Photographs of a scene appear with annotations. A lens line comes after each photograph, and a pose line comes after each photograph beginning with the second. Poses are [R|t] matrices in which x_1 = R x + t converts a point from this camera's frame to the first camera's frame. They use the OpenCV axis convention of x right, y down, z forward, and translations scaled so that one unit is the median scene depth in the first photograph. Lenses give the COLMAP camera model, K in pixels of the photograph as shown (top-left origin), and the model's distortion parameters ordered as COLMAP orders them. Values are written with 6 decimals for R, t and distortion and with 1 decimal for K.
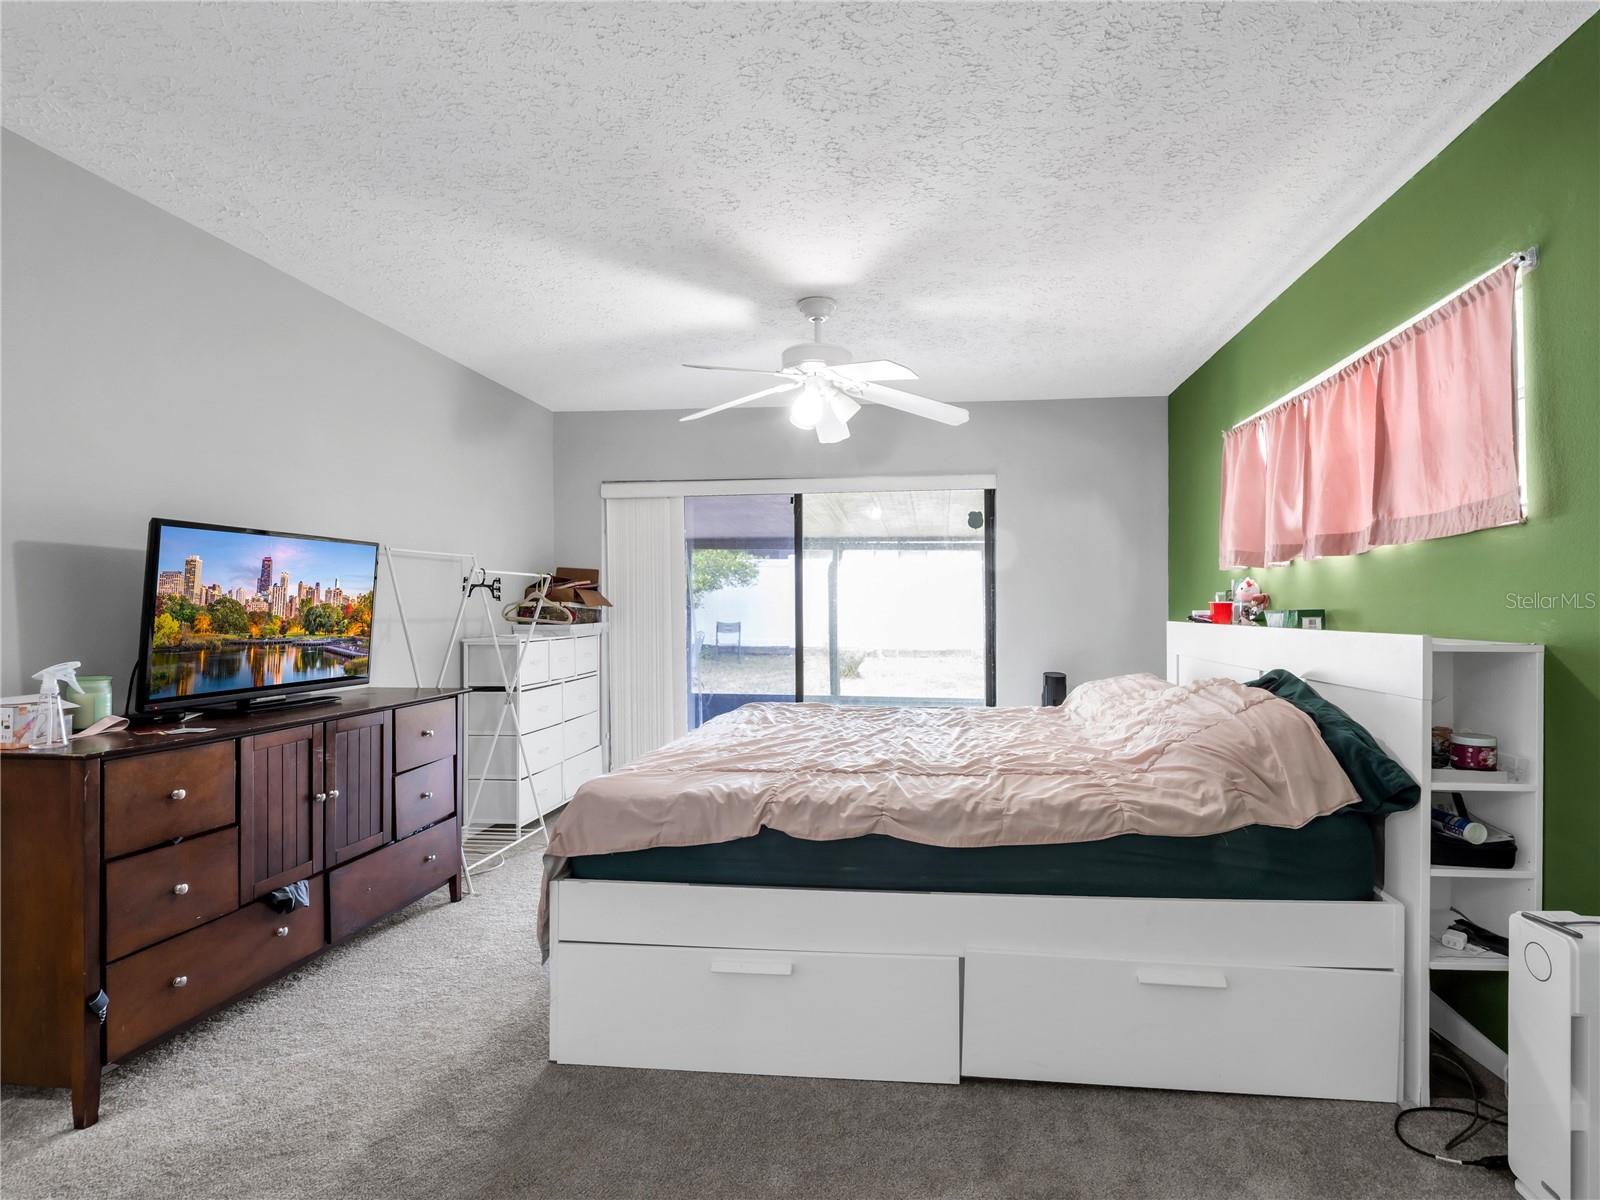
lens RADIAL K [[825.4, 0, 874.2], [0, 825.4, 602.0], [0, 0, 1]] dist [0.001379, 0.000617]
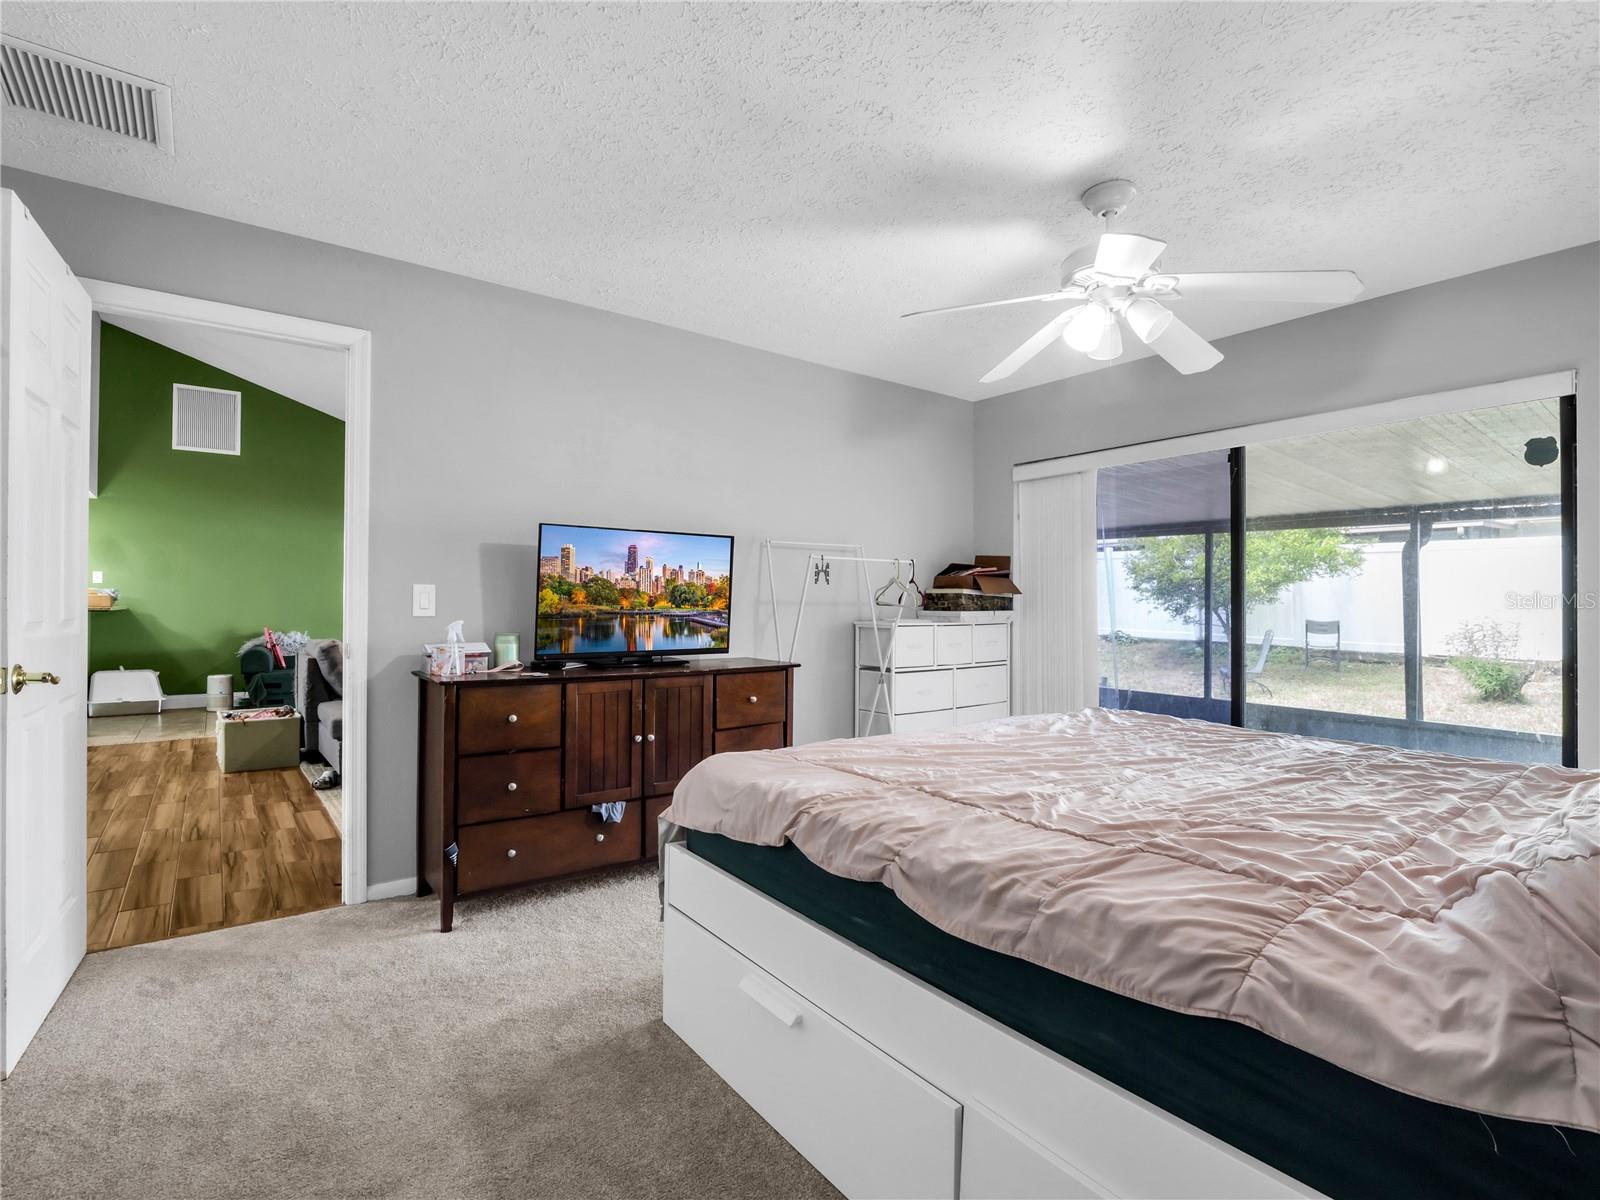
lens RADIAL K [[793.9, 0, 793.1], [0, 793.9, 597.4], [0, 0, 1]] dist [-0.006102, -0.000464]
pose [[0.664739, 0.004312, -0.747063, 0.377381], [-0.006622, 0.999978, -0.000120, 0.023763], [0.747046, 0.005027, 0.664753, 0.384898]]
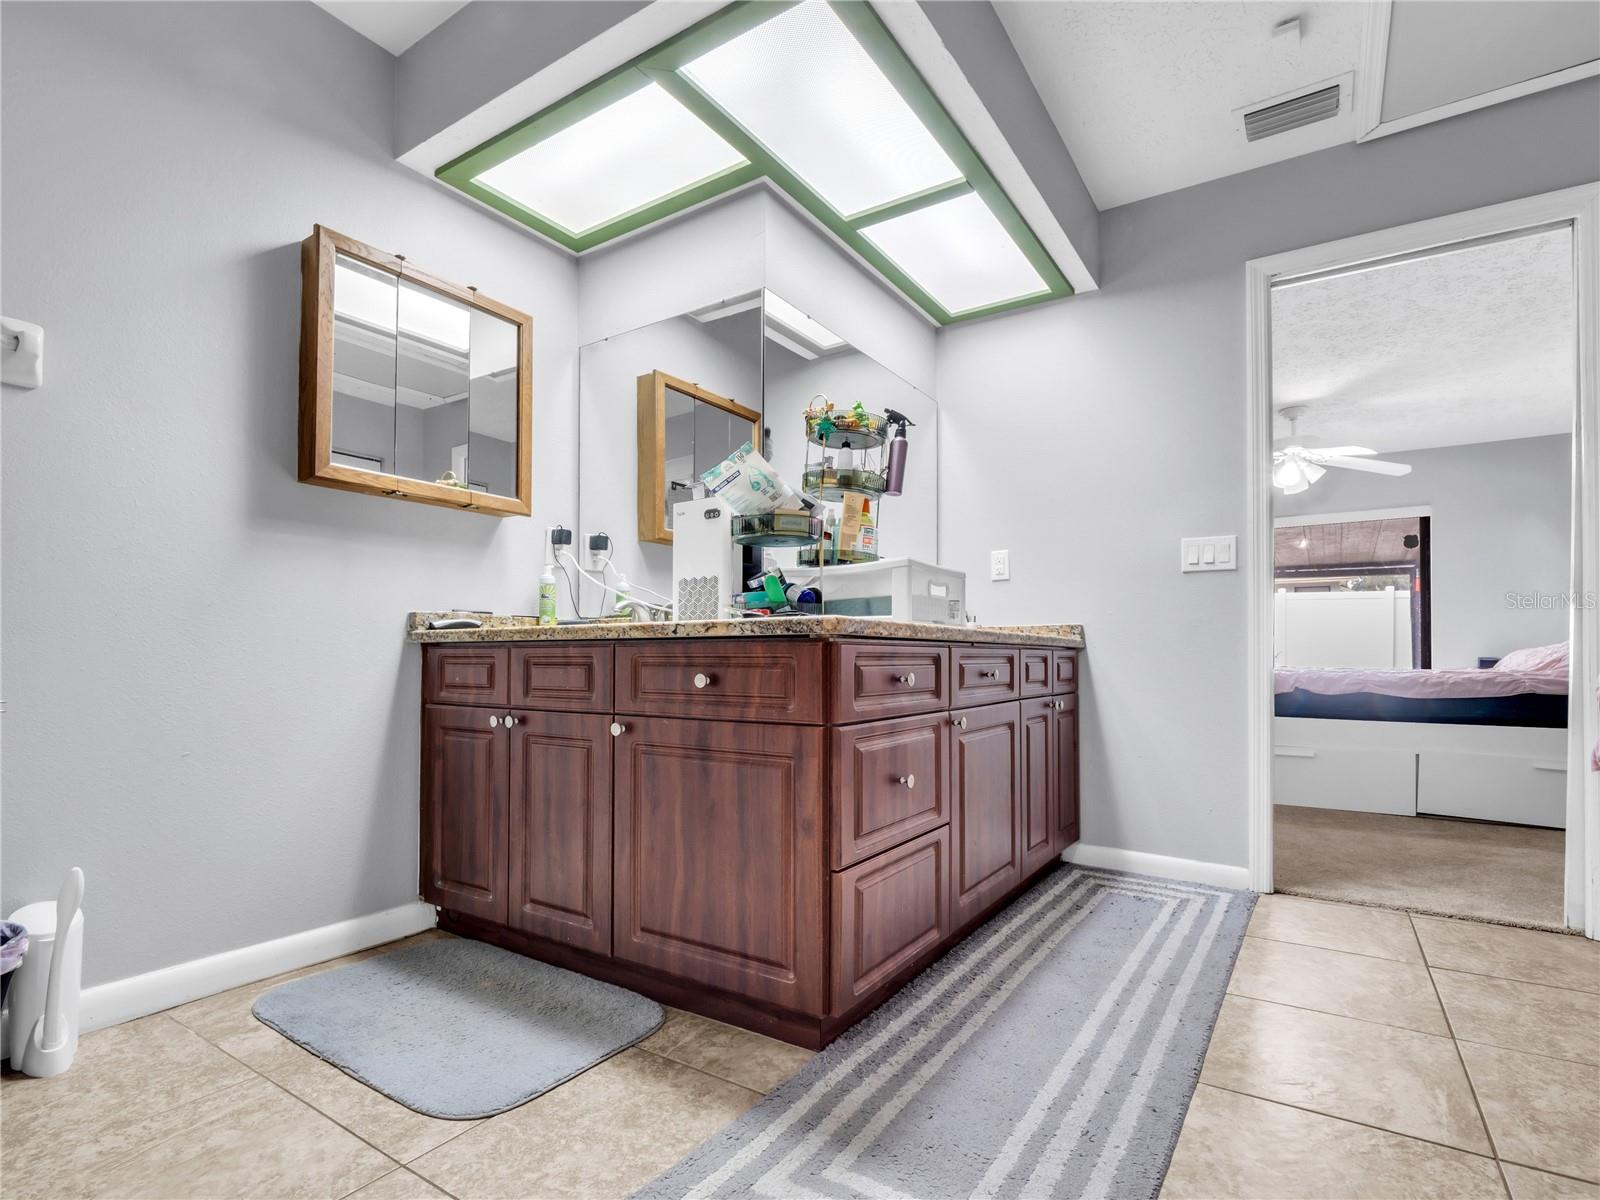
lens RADIAL K [[821.9, 0, 773.8], [0, 821.9, 645.1], [0, 0, 1]] dist [-0.003354, 0.000291]
pose [[0.868558, 0.001706, -0.495584, -0.205975], [-0.007249, 0.999931, -0.009263, 0.157128], [0.495534, 0.011638, 0.868511, -1.169616]]
